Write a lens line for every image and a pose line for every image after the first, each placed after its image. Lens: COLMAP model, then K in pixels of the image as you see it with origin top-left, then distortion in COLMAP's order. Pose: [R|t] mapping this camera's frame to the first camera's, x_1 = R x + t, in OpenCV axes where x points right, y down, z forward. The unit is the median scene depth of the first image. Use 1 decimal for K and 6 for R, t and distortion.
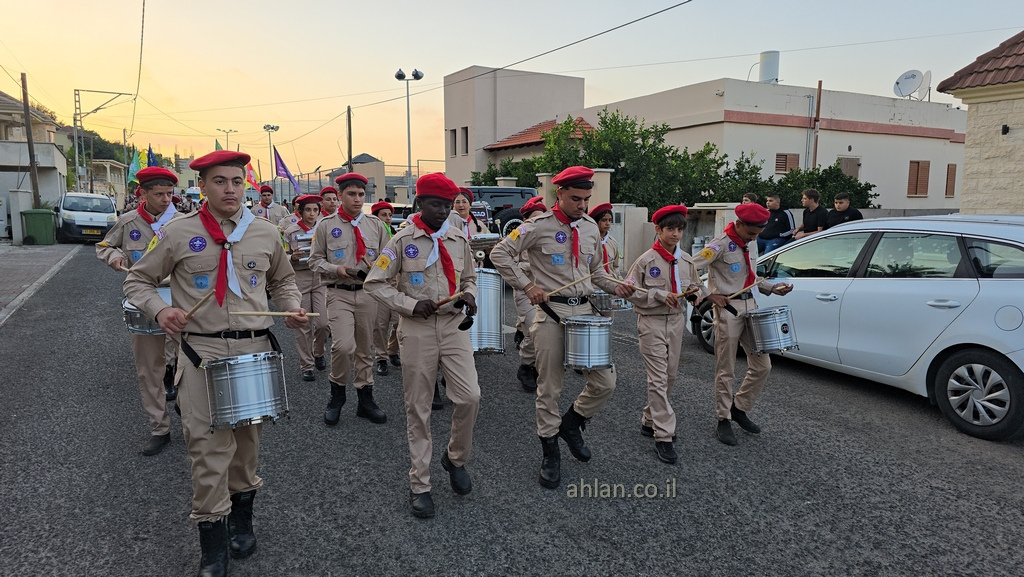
lens RADIAL K [[677.7, 0, 515.2], [0, 677.7, 289.5], [0, 0, 1]] dist [0.068254, -0.065115]
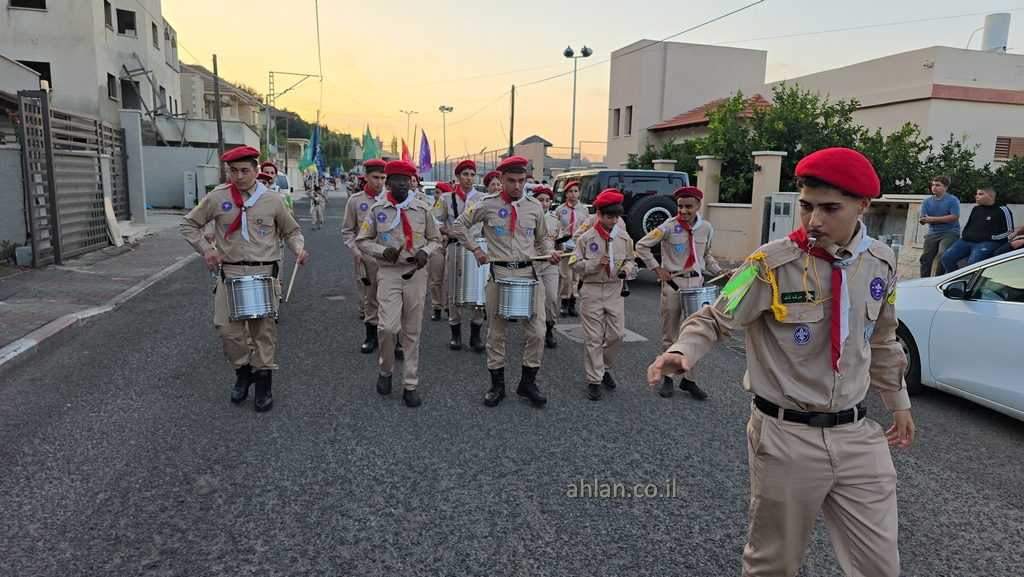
lens RADIAL K [[684.9, 0, 542.5], [0, 684.9, 301.4], [0, 0, 1]] dist [0.059467, -0.058138]
pose [[0.977918, 0.057875, -0.200817, 0.025006], [-0.050001, 0.997777, 0.044066, -0.009165], [0.202921, -0.033052, 0.978637, 0.059185]]
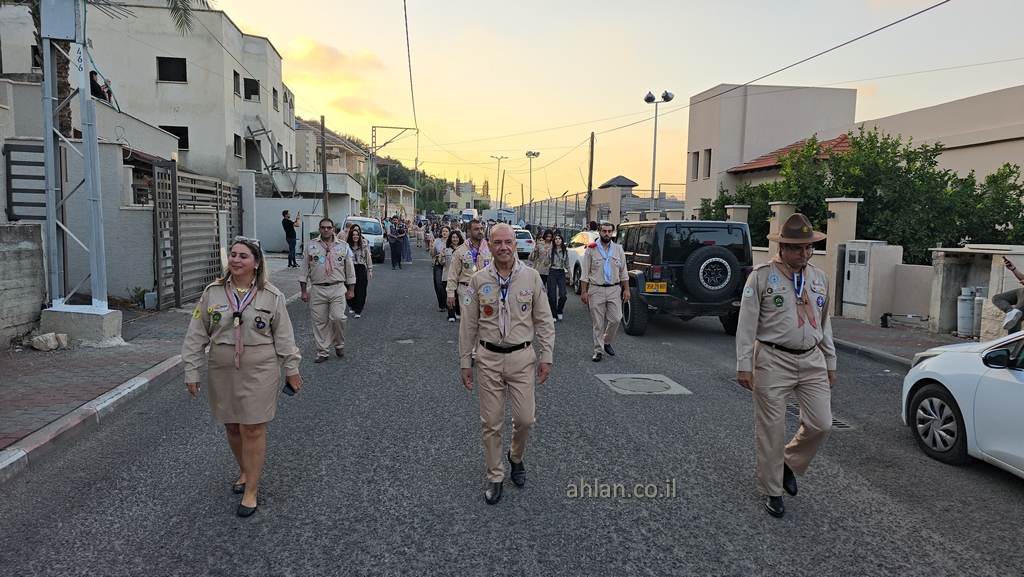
lens RADIAL K [[680.2, 0, 509.8], [0, 680.2, 291.3], [0, 0, 1]] dist [0.065645, -0.056595]
pose [[0.927149, 0.052189, -0.371042, 0.054835], [-0.062131, 0.997957, -0.014884, -0.020052], [0.369507, 0.036853, 0.928497, 0.046335]]
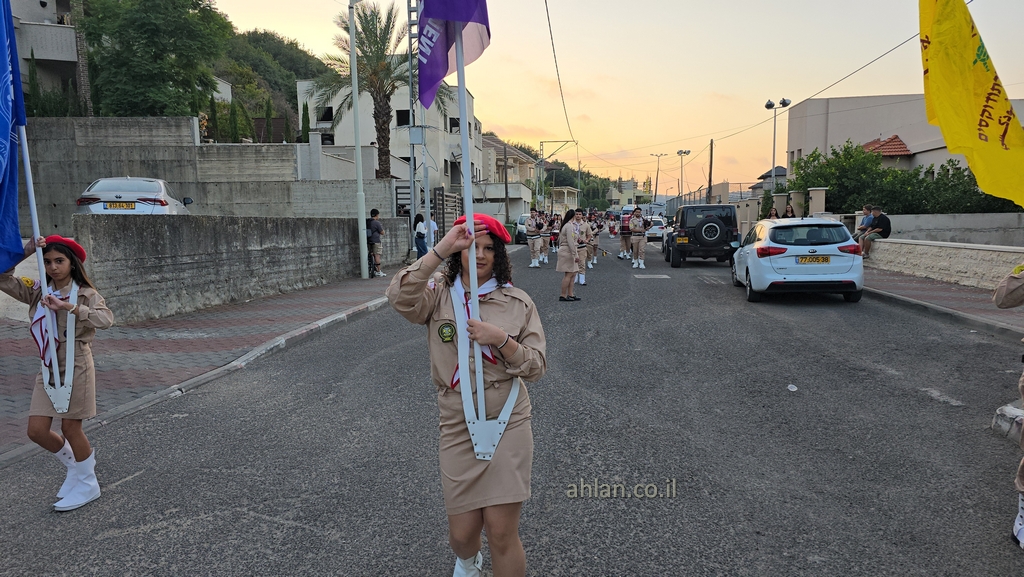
lens RADIAL K [[676.7, 0, 489.3], [0, 676.7, 291.0], [0, 0, 1]] dist [0.075570, -0.070655]
pose [[0.790316, 0.048053, -0.610812, 0.402714], [-0.057812, 0.998321, 0.003737, 0.060202], [0.609965, 0.032359, 0.791767, -0.459168]]
